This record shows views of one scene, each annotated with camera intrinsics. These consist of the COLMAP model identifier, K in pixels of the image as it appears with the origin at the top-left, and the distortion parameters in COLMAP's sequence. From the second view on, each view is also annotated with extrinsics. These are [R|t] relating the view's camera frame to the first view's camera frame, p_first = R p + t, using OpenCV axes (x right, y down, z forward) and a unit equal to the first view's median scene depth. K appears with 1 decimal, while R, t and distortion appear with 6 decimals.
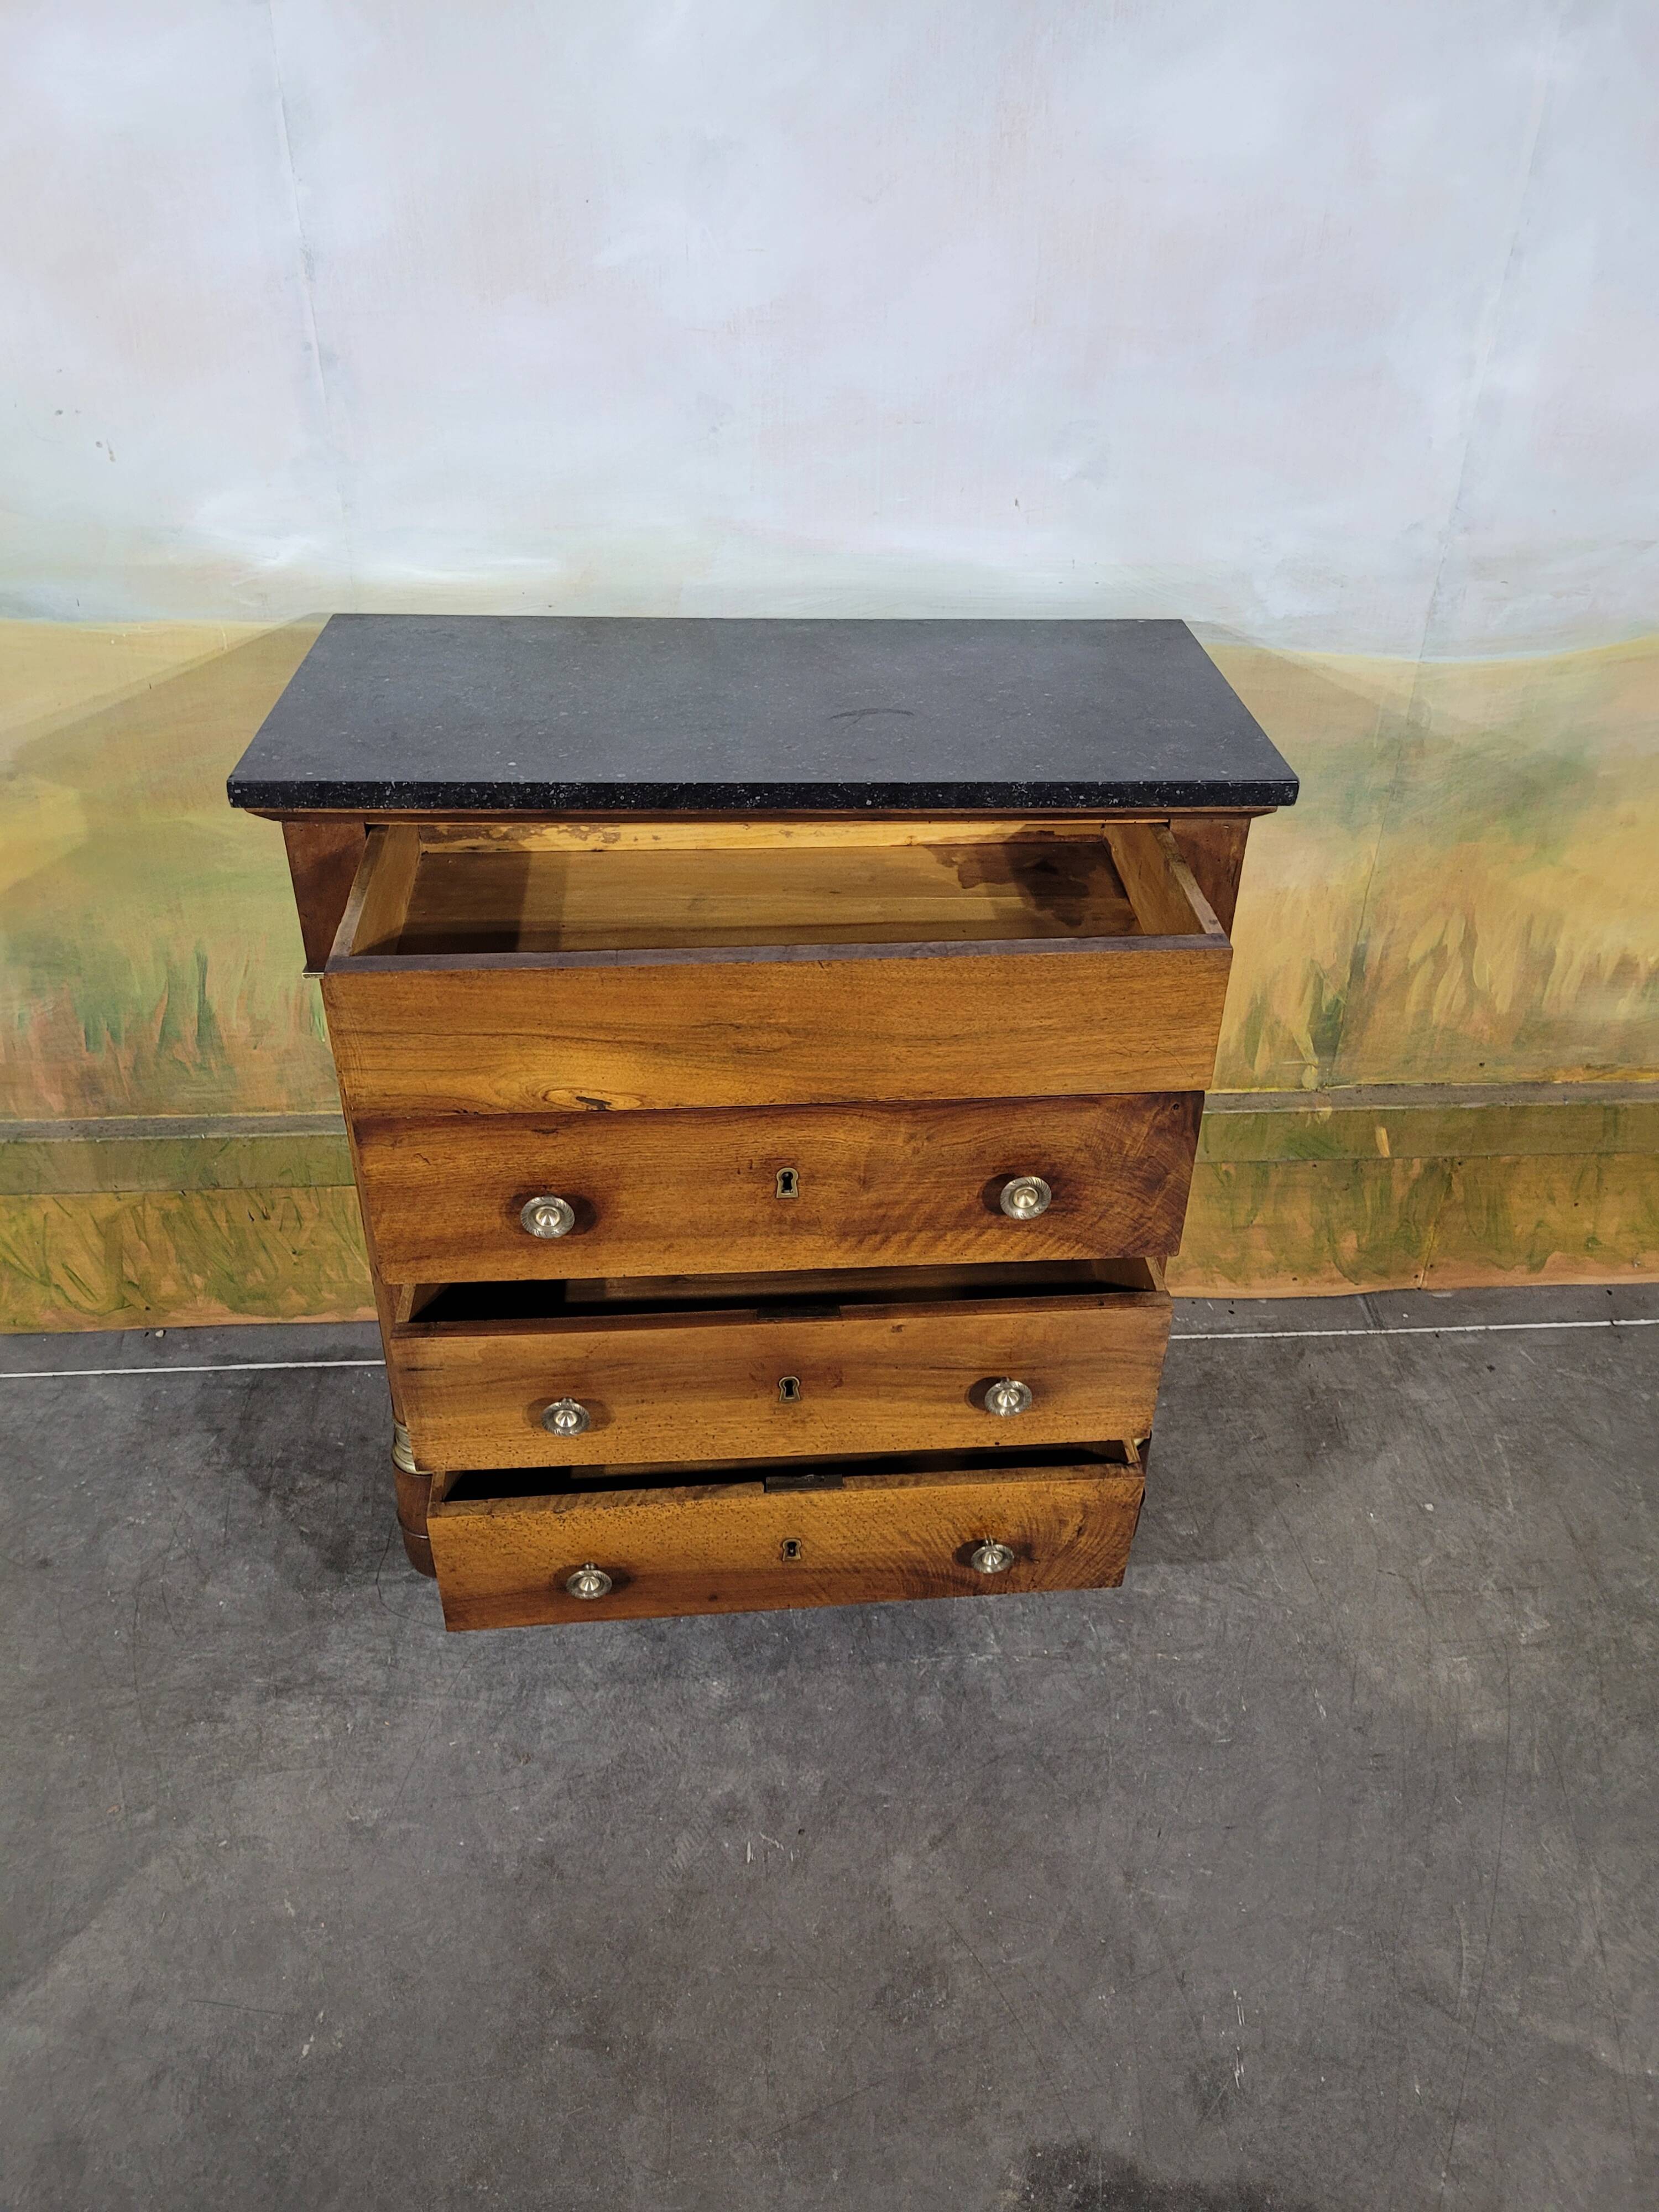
lens RADIAL K [[1677.9, 0, 846.7], [0, 1677.9, 1116.2], [0, 0, 1]] dist [0.045206, -0.034228]
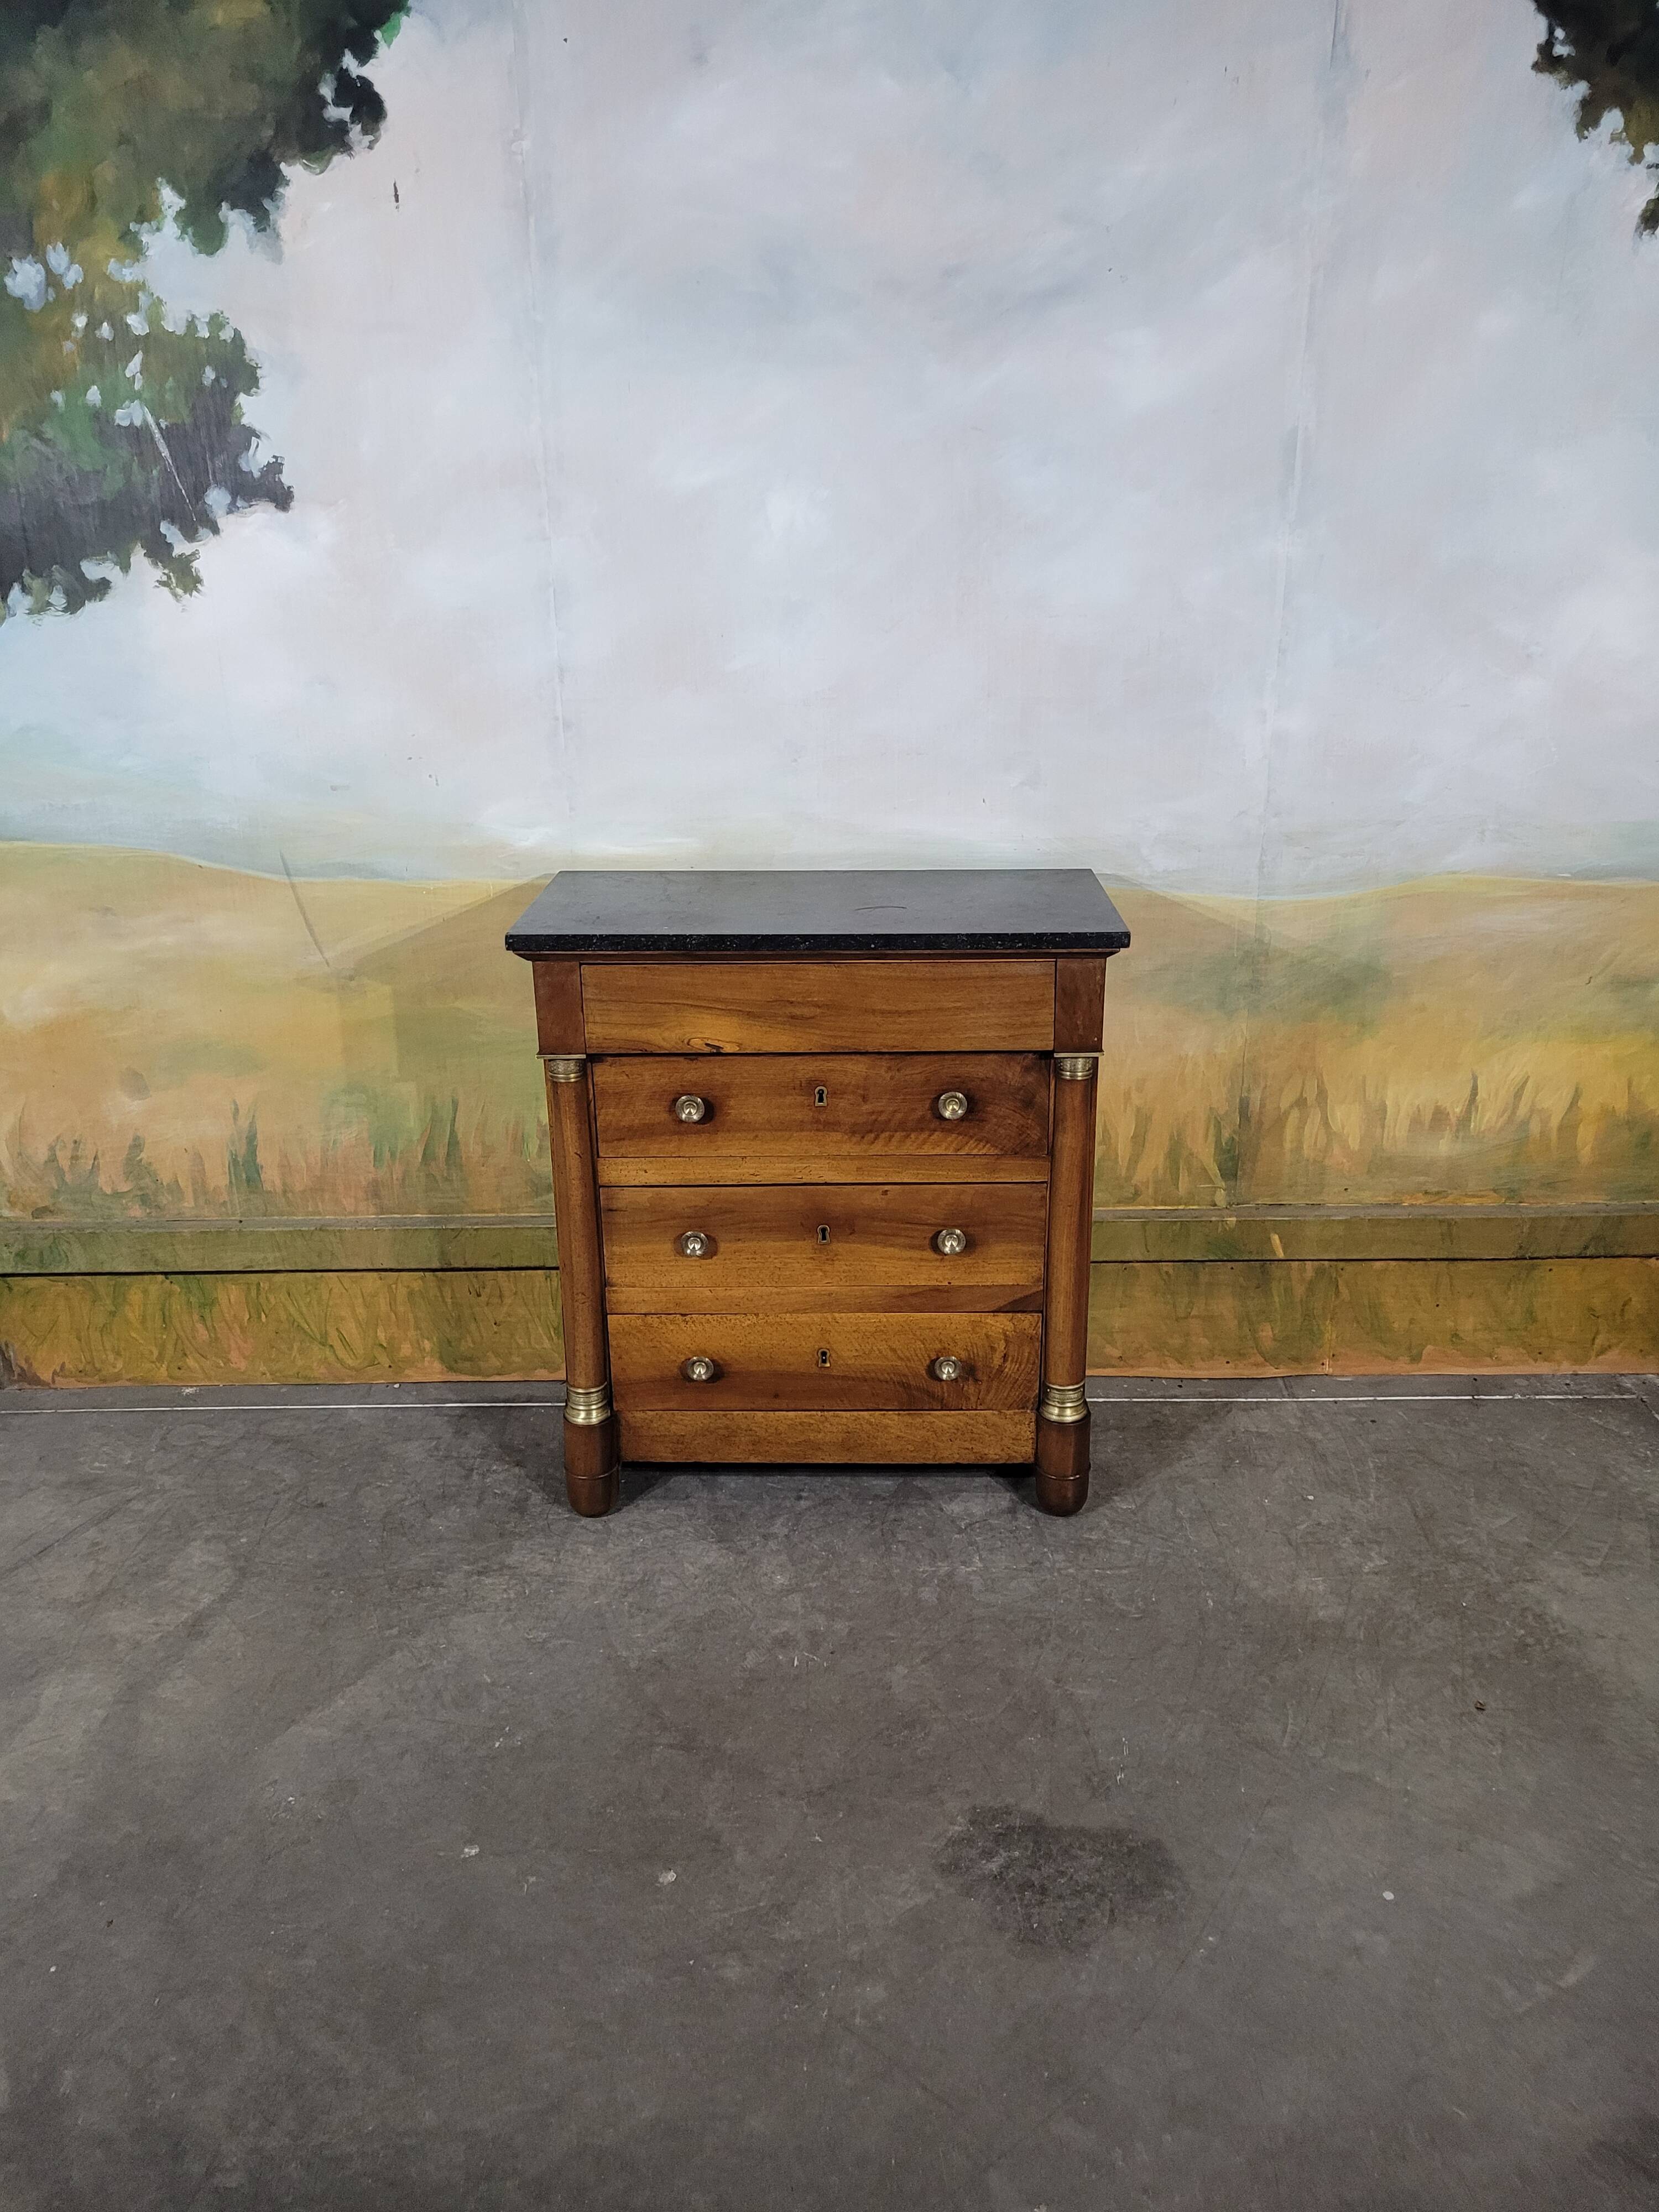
lens RADIAL K [[1677.9, 0, 842.8], [0, 1677.9, 1108.6], [0, 0, 1]] dist [0.045206, -0.034228]
pose [[0.996797, -0.003681, -0.079889, 0.085142], [-0.015498, 0.971112, -0.238122, 0.271750], [0.078457, 0.238597, 0.967944, -0.435750]]
